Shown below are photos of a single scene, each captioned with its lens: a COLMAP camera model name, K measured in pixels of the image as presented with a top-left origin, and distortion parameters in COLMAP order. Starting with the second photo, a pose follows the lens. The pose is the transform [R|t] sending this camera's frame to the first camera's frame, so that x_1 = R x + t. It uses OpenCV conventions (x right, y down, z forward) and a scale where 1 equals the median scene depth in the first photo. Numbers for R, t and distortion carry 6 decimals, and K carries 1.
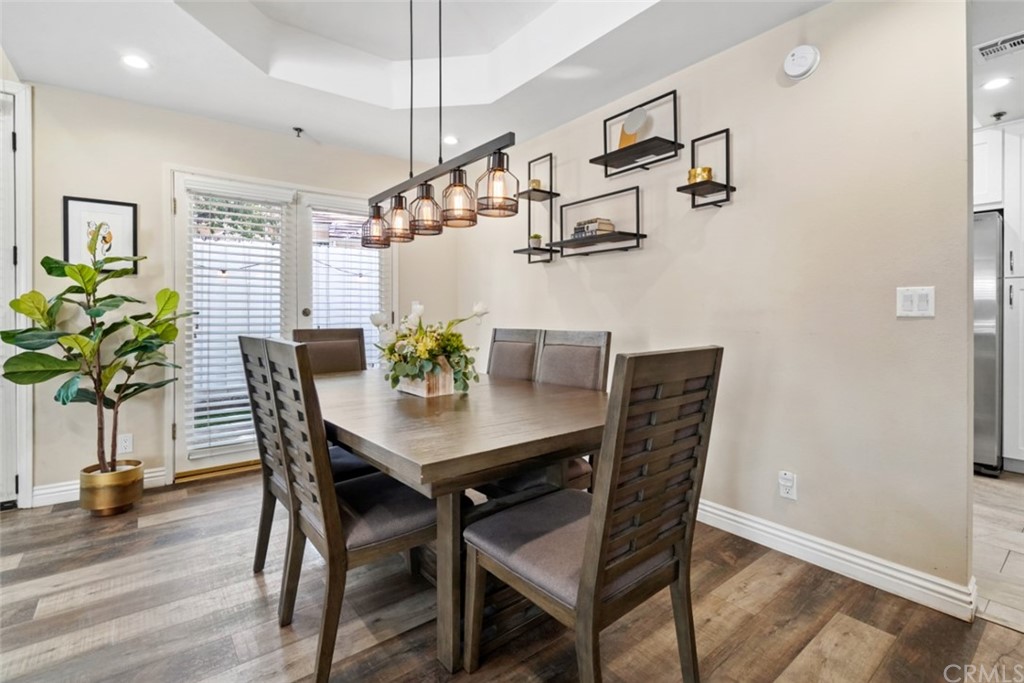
lens RADIAL K [[472.7, 0, 514.5], [0, 472.7, 315.4], [0, 0, 1]] dist [-0.002127, -0.000238]
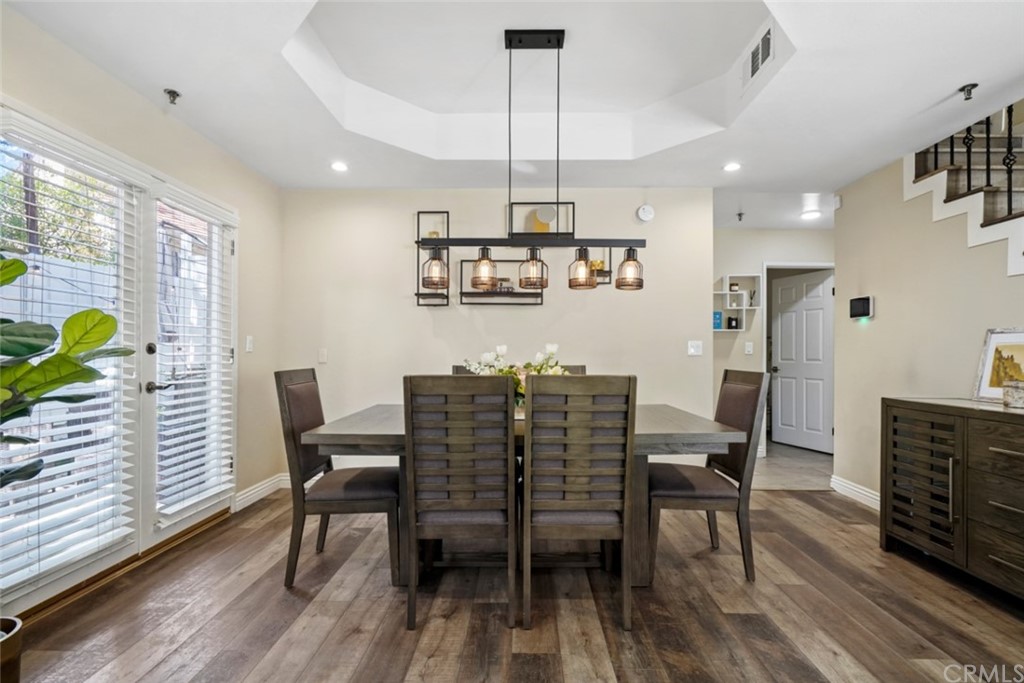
lens RADIAL K [[482.2, 0, 514.6], [0, 482.2, 355.0], [0, 0, 1]] dist [-0.002500, -0.000326]
pose [[0.636151, 0.001446, 0.771563, -0.805500], [-0.003680, 0.999993, 0.001160, -0.000401], [-0.771556, -0.003577, 0.636151, 0.162892]]
